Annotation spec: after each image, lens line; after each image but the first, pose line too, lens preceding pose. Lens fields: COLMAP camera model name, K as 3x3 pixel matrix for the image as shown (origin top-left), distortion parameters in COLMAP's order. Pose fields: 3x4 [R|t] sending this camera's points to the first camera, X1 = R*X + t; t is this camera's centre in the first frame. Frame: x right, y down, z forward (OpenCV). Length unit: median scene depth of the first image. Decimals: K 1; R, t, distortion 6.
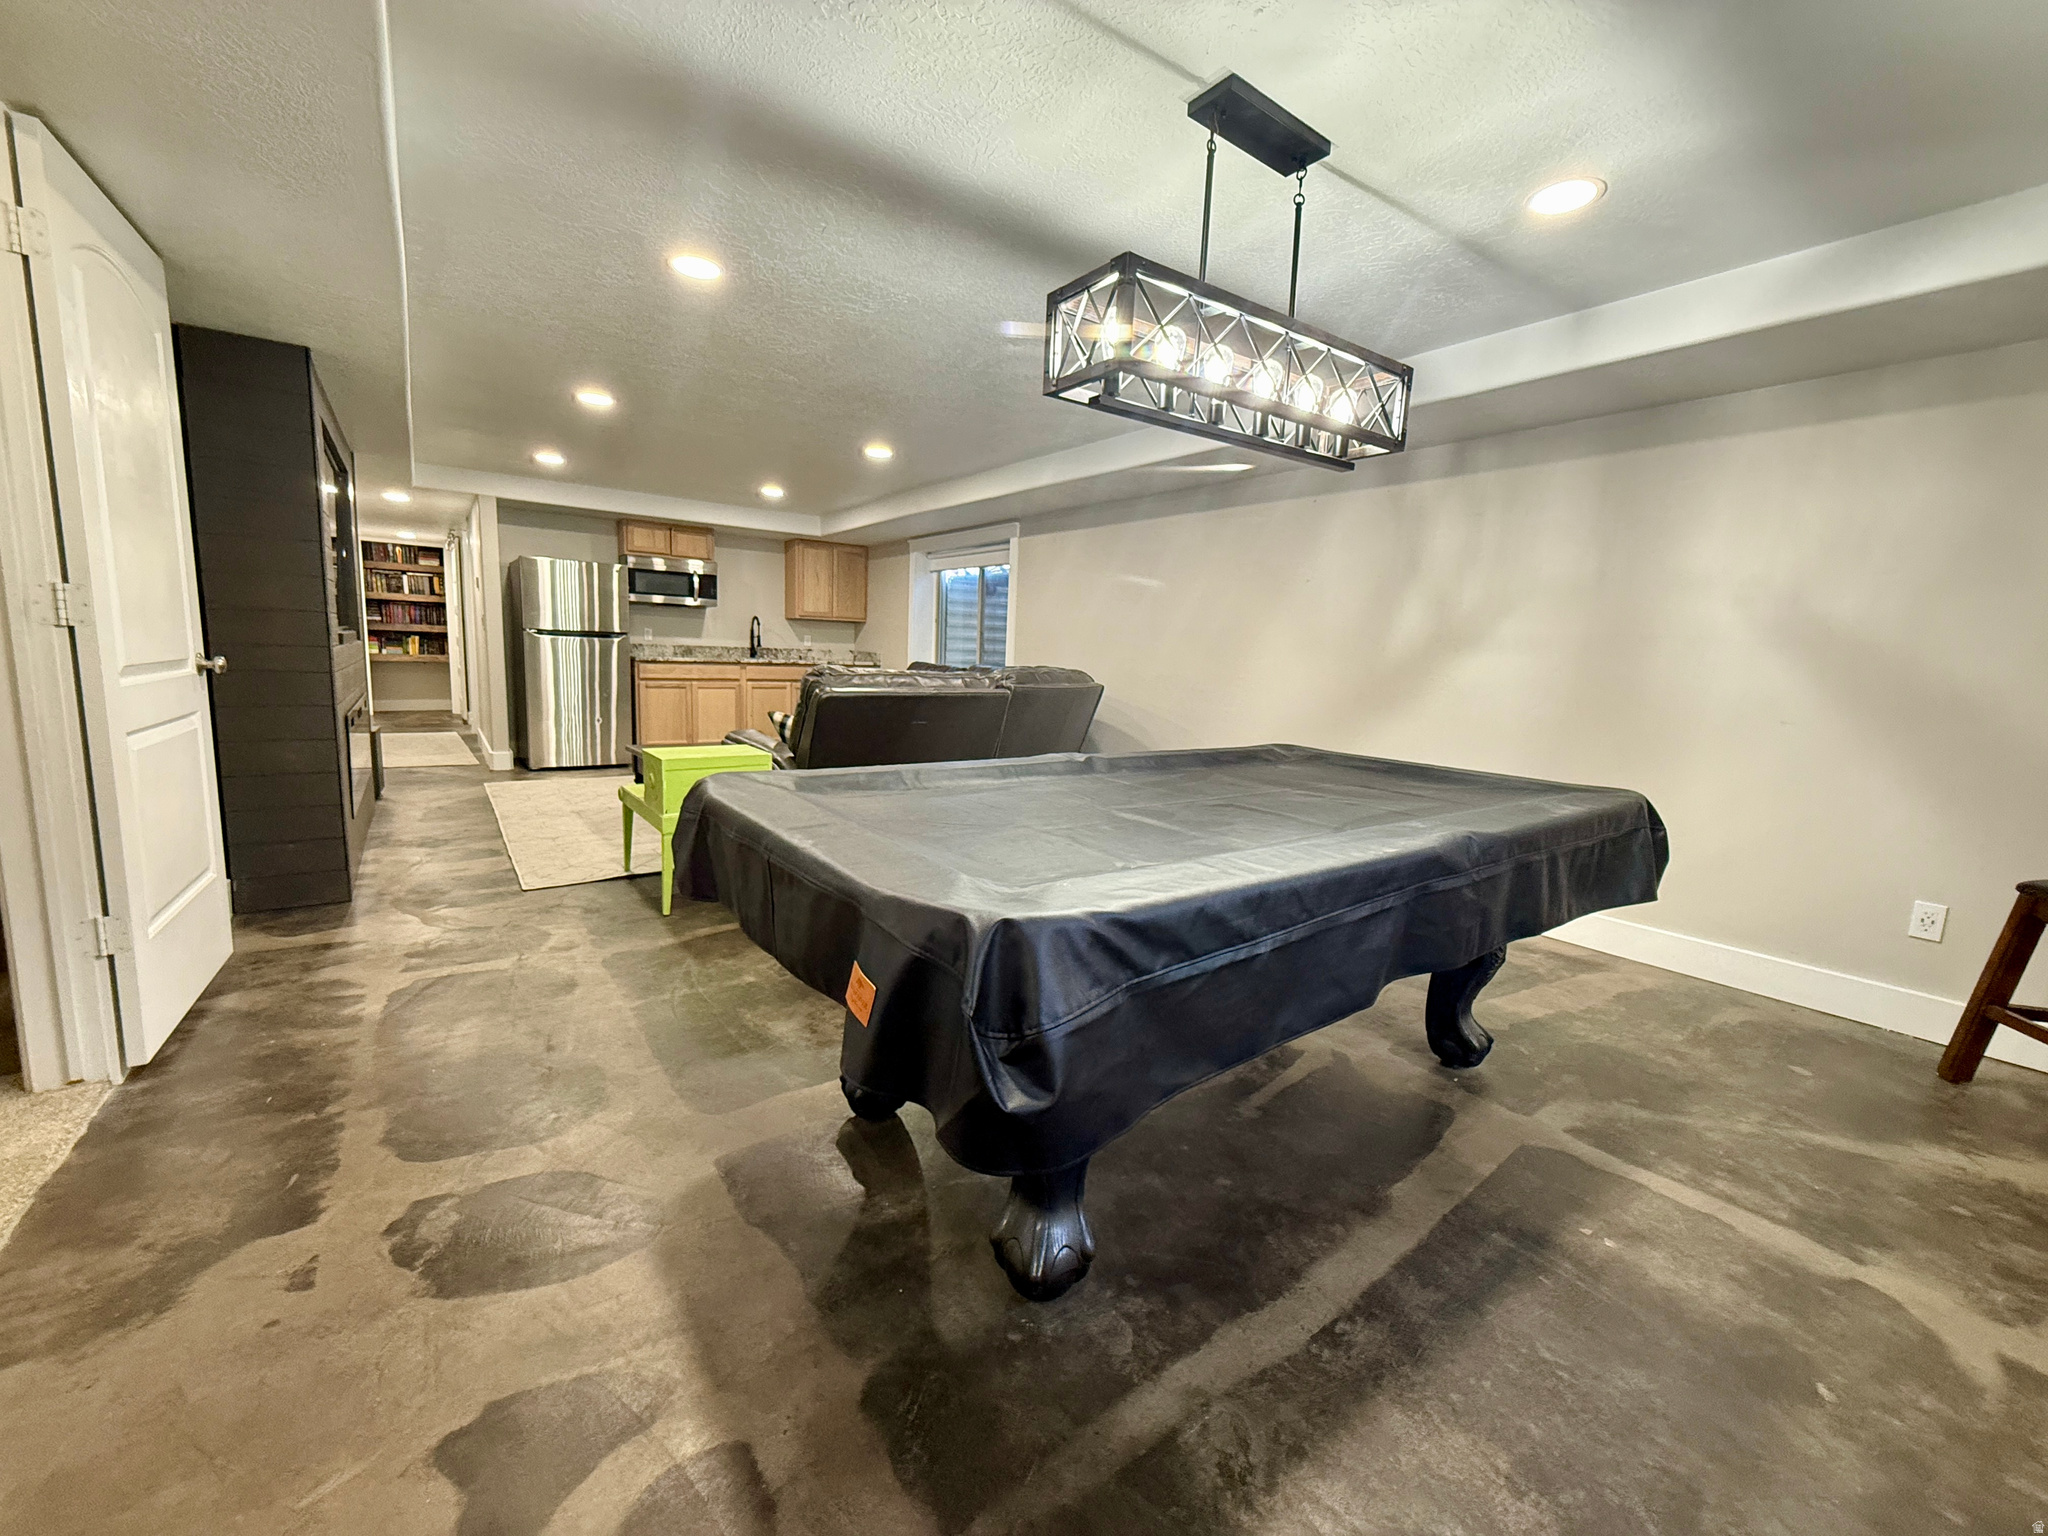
lens RADIAL K [[820.2, 0, 1026.6], [0, 820.2, 769.5], [0, 0, 1]] dist [0.001272, 0.000520]
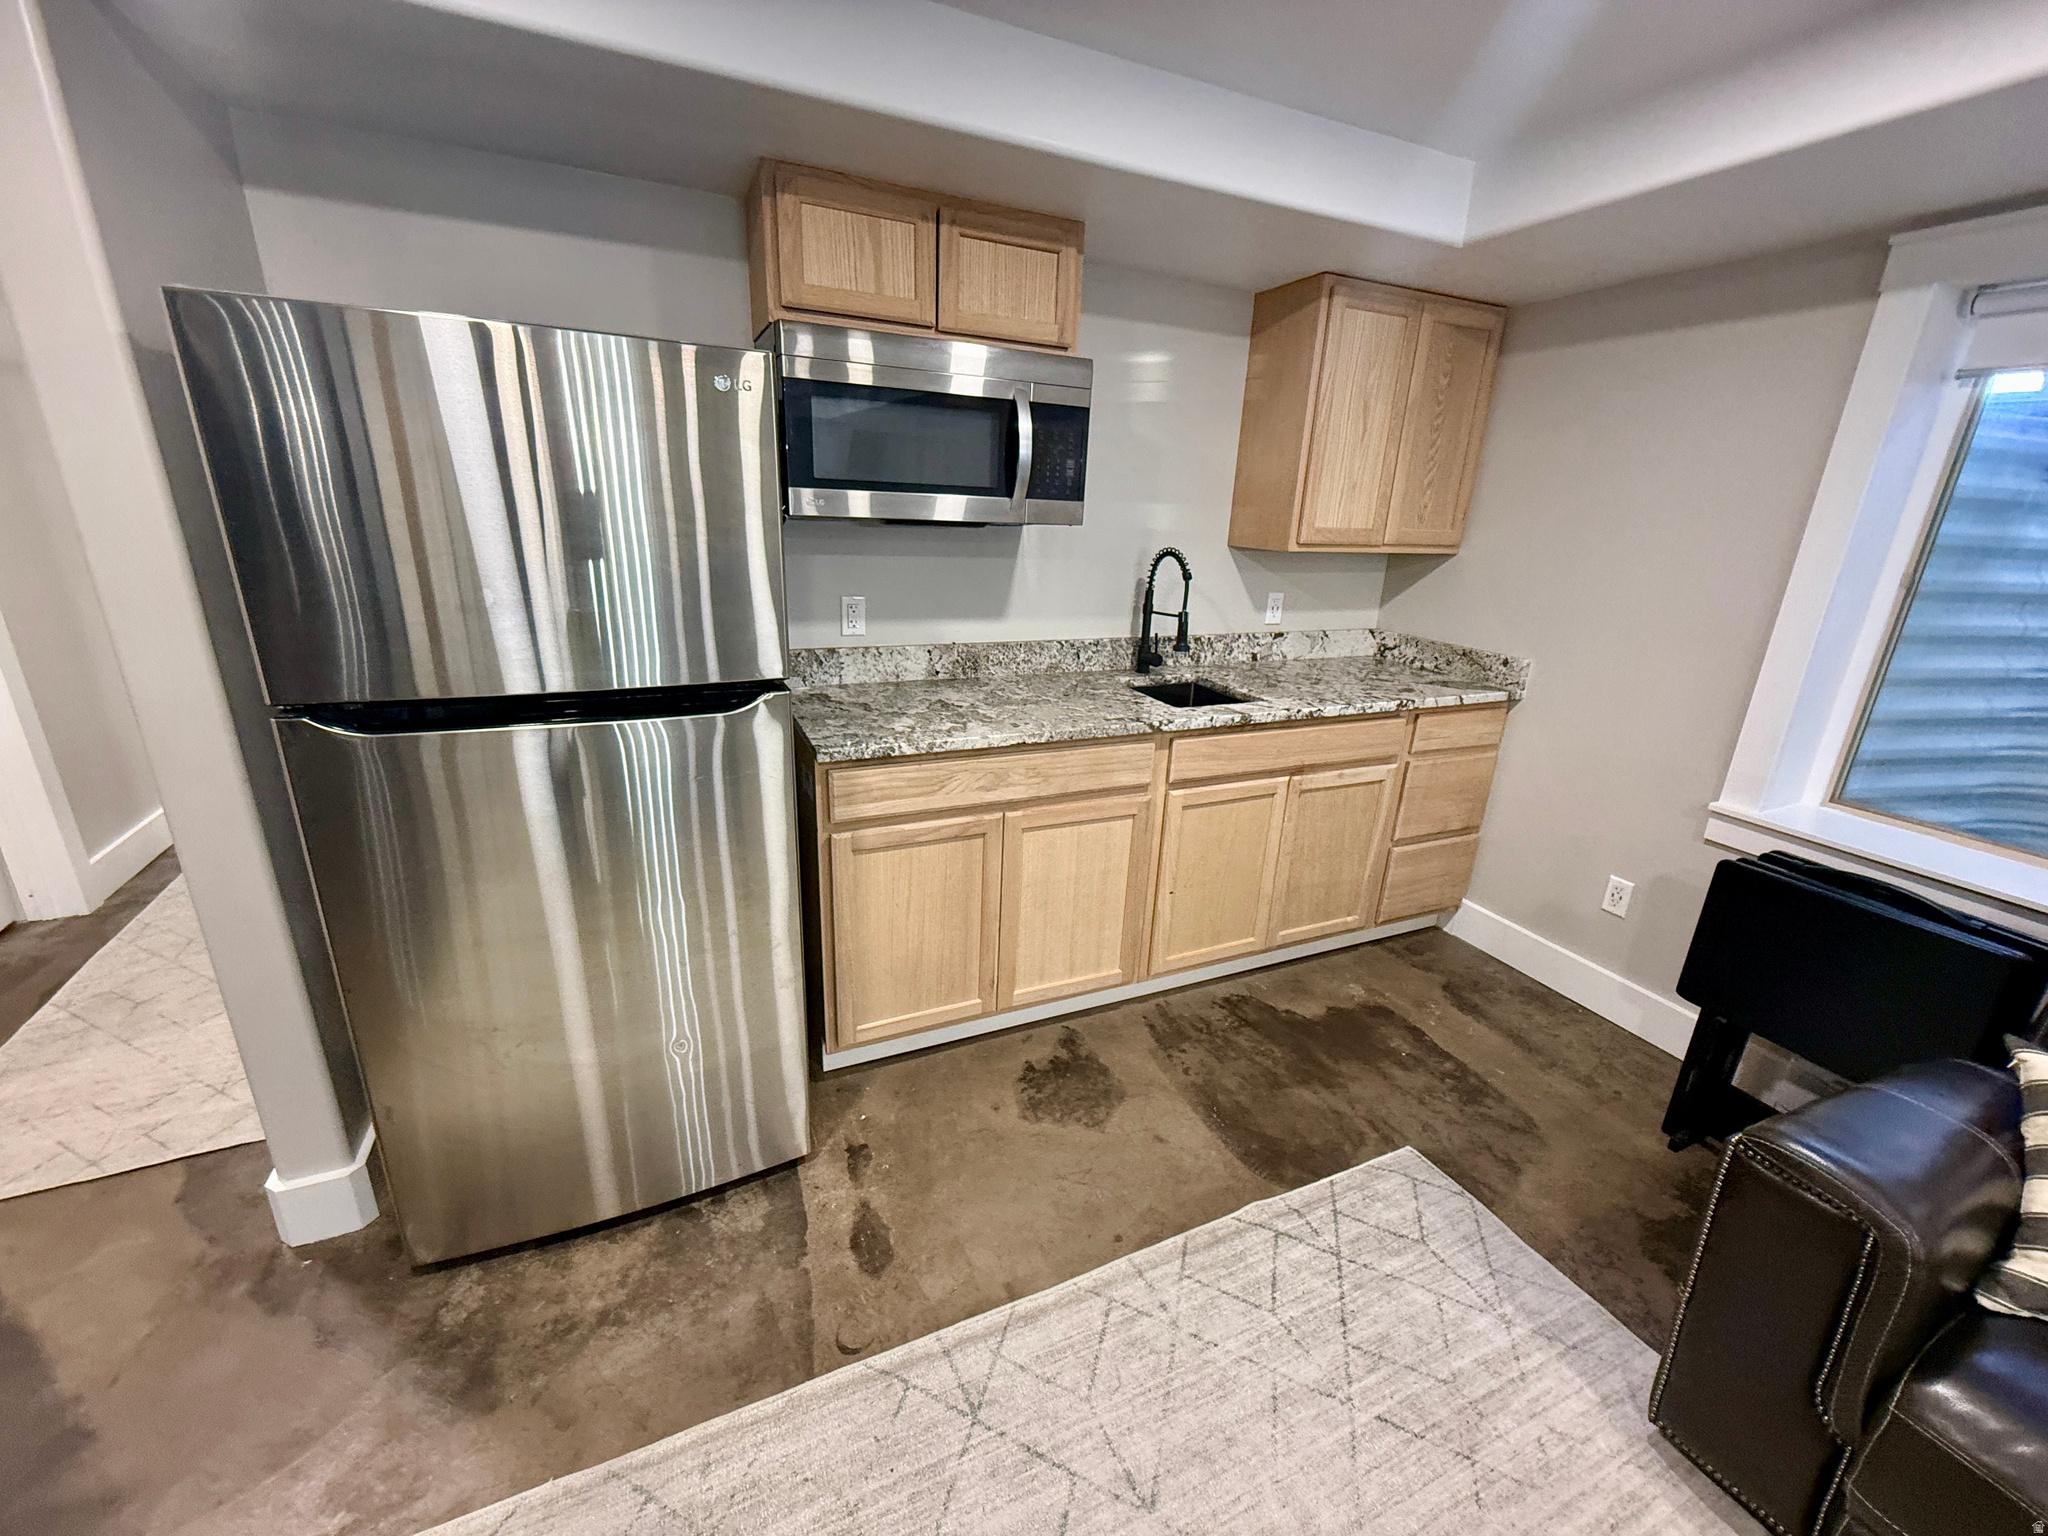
lens RADIAL K [[820.2, 0, 1028.9], [0, 820.2, 780.0], [0, 0, 1]] dist [0.001272, 0.000520]
pose [[0.980084, 0.064625, -0.187775, -0.336648], [-0.030638, 0.983453, 0.178553, -0.162651], [0.196206, -0.169244, 0.965847, 0.707673]]
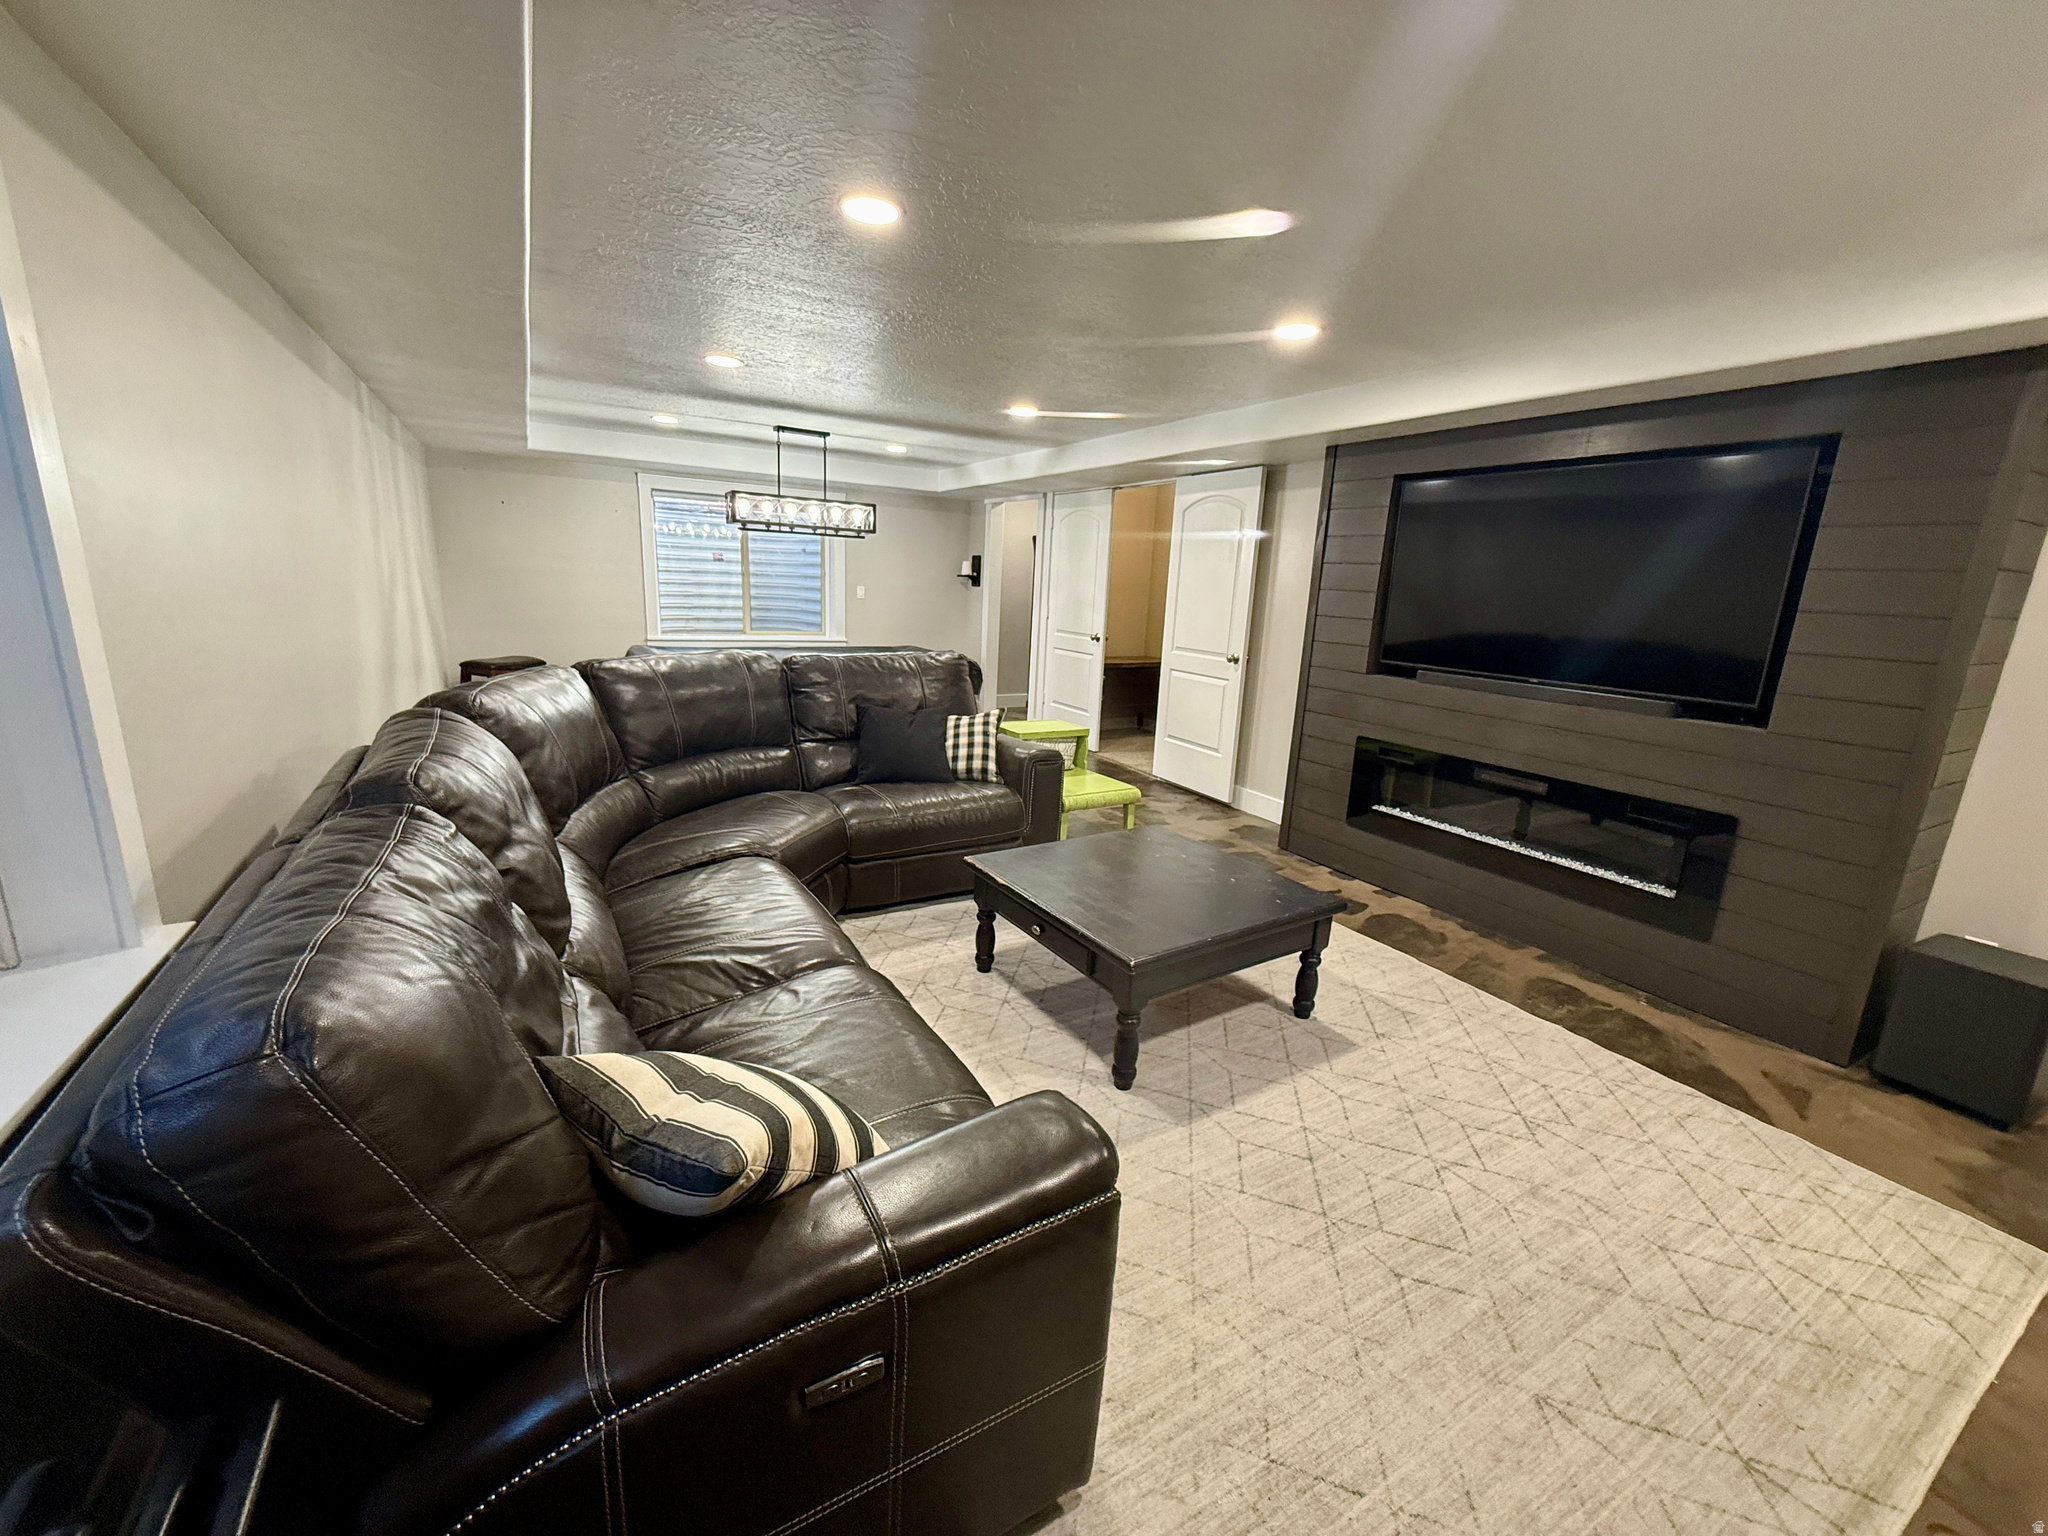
lens RADIAL K [[820.2, 0, 1024.5], [0, 820.2, 763.1], [0, 0, 1]] dist [0.001272, 0.000520]
pose [[-0.991232, -0.105451, 0.079619, -0.213828], [-0.070230, 0.930868, 0.358541, -0.190699], [-0.111924, 0.349806, -0.930112, 0.988697]]
